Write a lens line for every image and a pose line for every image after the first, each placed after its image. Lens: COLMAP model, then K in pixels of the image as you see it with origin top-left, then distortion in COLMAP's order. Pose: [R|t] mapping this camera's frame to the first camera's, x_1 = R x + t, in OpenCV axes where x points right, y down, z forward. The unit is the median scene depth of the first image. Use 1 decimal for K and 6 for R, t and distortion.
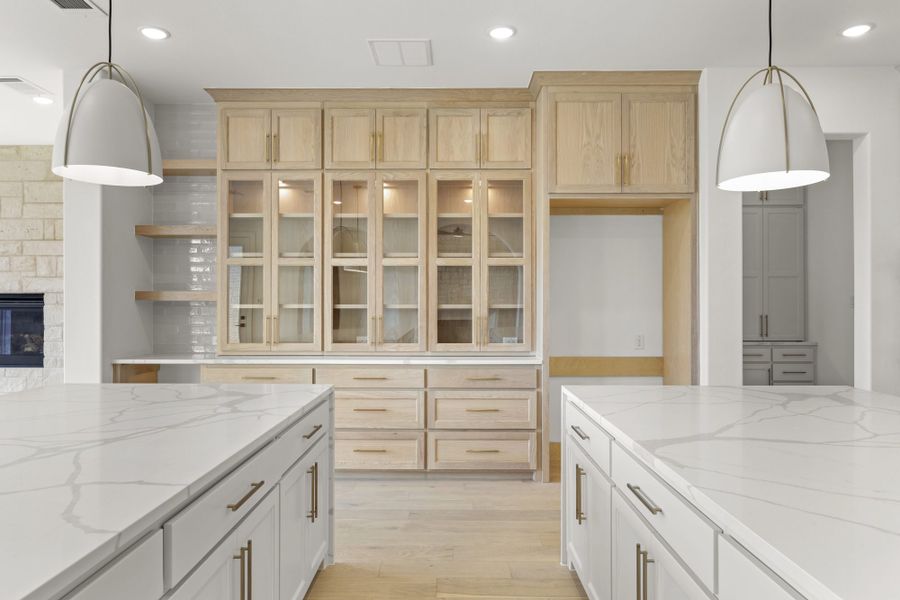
lens RADIAL K [[617.3, 0, 441.3], [0, 617.3, 295.3], [0, 0, 1]] dist [-0.005736, -0.001823]
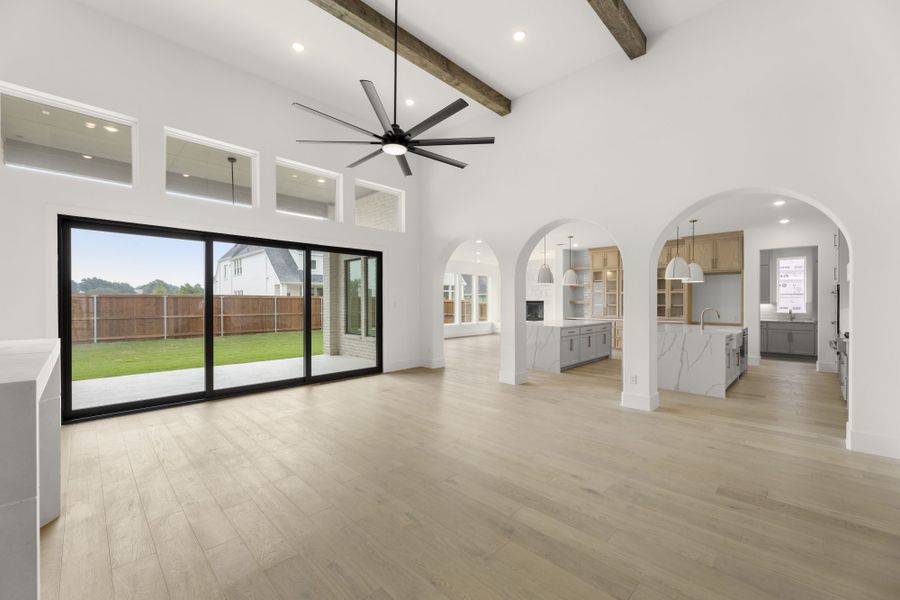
lens RADIAL K [[364.7, 0, 439.4], [0, 364.7, 308.3], [0, 0, 1]] dist [-0.005793, 0.000766]
pose [[0.702886, 0.014557, -0.711153, 0.593247], [-0.000622, 0.999803, 0.019851, -0.004435], [0.711302, -0.013511, 0.702757, -1.268002]]
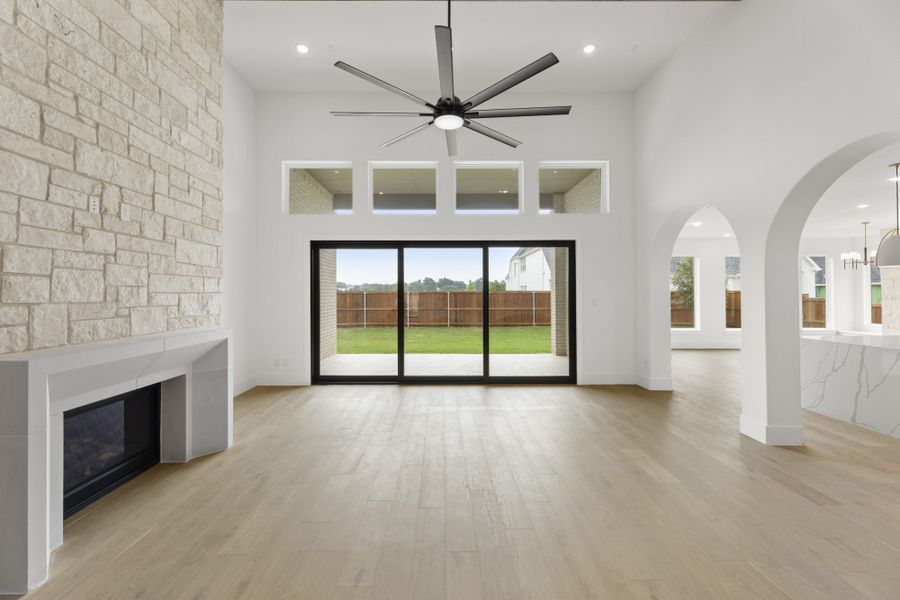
lens RADIAL K [[364.7, 0, 437.9], [0, 364.7, 288.7], [0, 0, 1]] dist [-0.005793, 0.000766]
pose [[0.003052, -0.017691, -0.999839, 0.613532], [0.003499, 0.999838, -0.017680, -0.015517], [0.999989, -0.003444, 0.003113, -0.863080]]
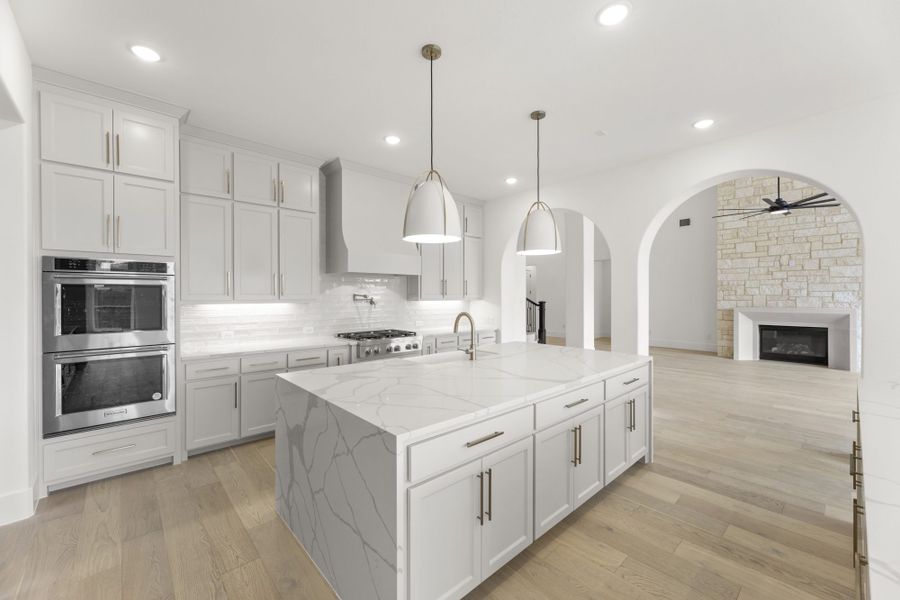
lens RADIAL K [[364.7, 0, 453.6], [0, 364.7, 302.1], [0, 0, 1]] dist [-0.005793, 0.000766]
pose [[-0.683935, -0.012210, 0.729441, -0.100739], [0.003385, 0.999796, 0.019909, -0.011863], [-0.729536, 0.016086, -0.683754, 0.819838]]
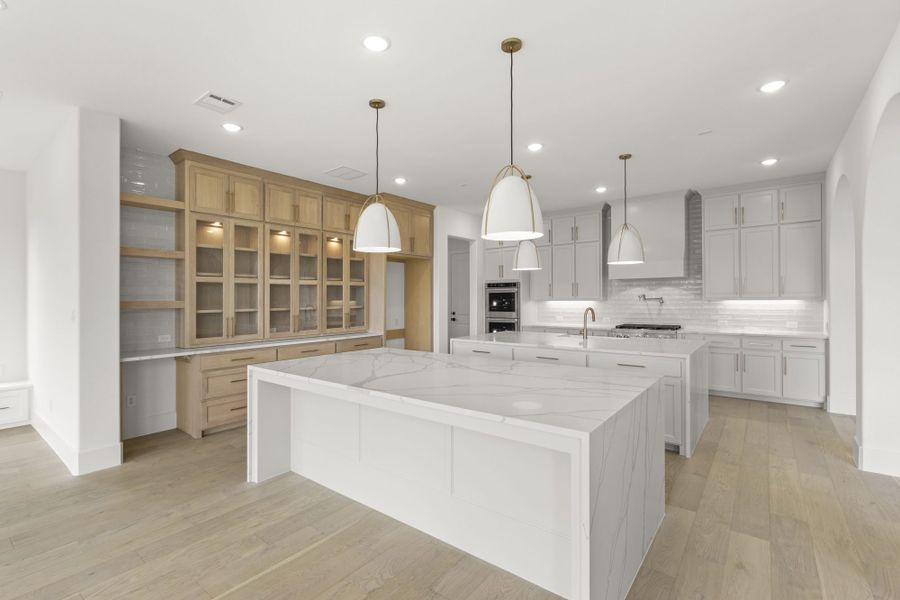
lens RADIAL K [[418.3, 0, 444.1], [0, 418.3, 291.9], [0, 0, 1]] dist [-0.008326, 0.002588]
pose [[0.610638, 0.011477, 0.791827, -0.746641], [0.009863, 0.999707, -0.022096, 0.001219], [-0.791849, 0.021302, 0.610346, 0.002623]]
